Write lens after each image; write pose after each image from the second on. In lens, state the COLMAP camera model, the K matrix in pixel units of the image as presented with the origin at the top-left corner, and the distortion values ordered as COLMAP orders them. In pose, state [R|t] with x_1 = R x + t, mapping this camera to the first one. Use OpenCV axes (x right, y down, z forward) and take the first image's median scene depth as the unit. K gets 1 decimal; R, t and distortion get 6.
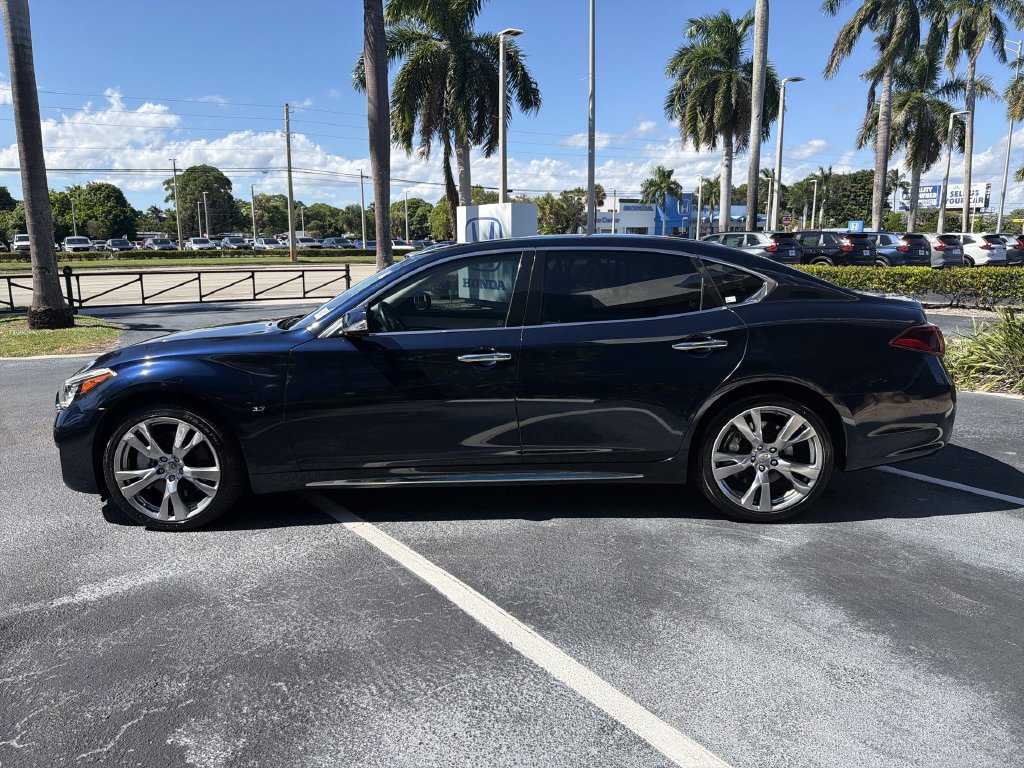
lens RADIAL K [[726.7, 0, 511.8], [0, 726.7, 387.8], [0, 0, 1]] dist [0.054470, -0.078356]
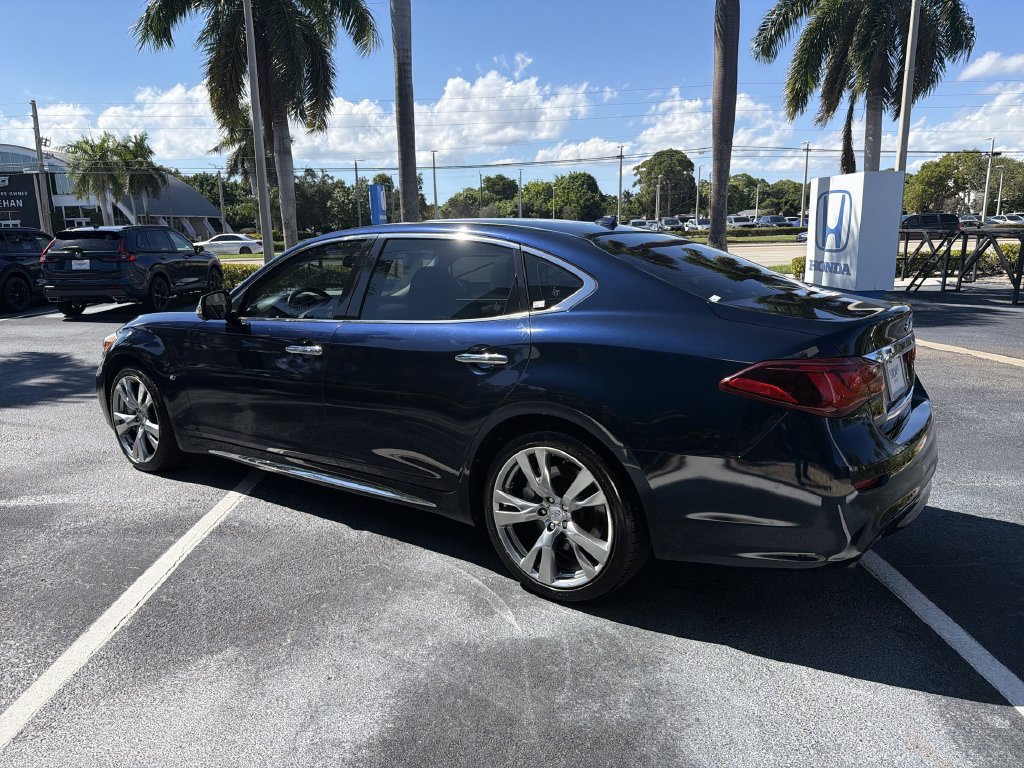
lens RADIAL K [[726.7, 0, 511.8], [0, 726.7, 387.8], [0, 0, 1]] dist [0.054470, -0.078356]
pose [[0.813261, 0.116225, -0.570174, 0.169519], [-0.100686, 0.993177, 0.058839, -0.017310], [0.573122, 0.009557, 0.819414, 0.083651]]
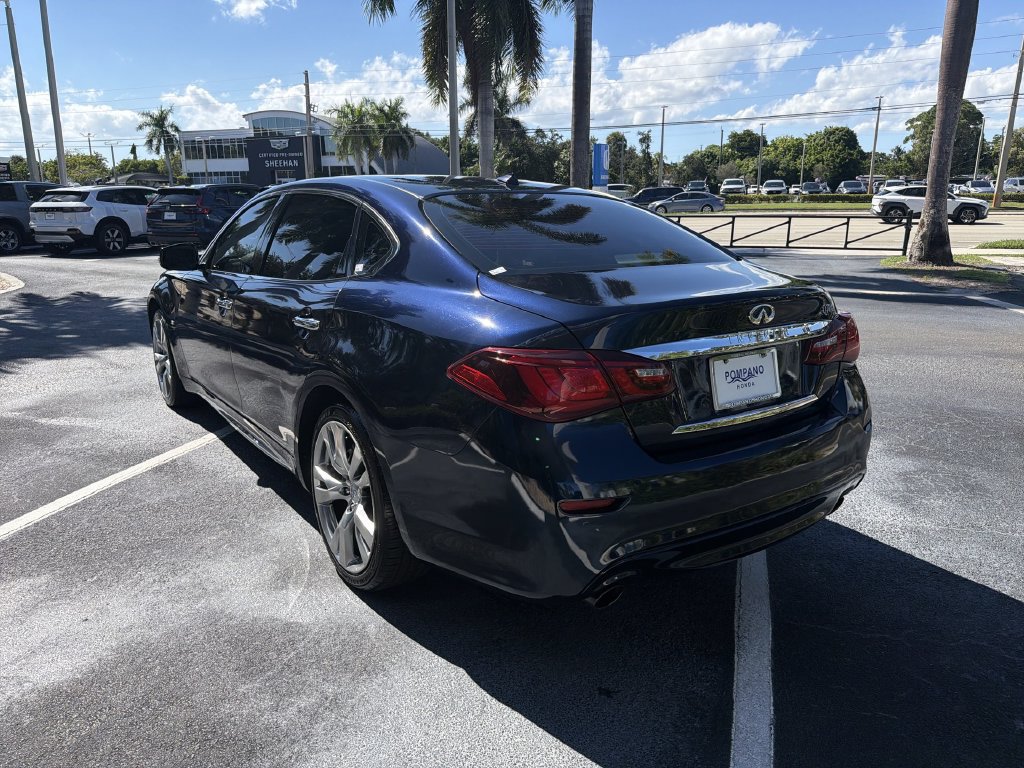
lens RADIAL K [[728.1, 0, 517.3], [0, 728.1, 381.9], [0, 0, 1]] dist [0.058036, -0.080101]
pose [[0.589626, 0.205016, -0.781223, 0.228750], [-0.153385, 0.978069, 0.140907, -0.031576], [0.792978, 0.036745, 0.608141, 0.159362]]
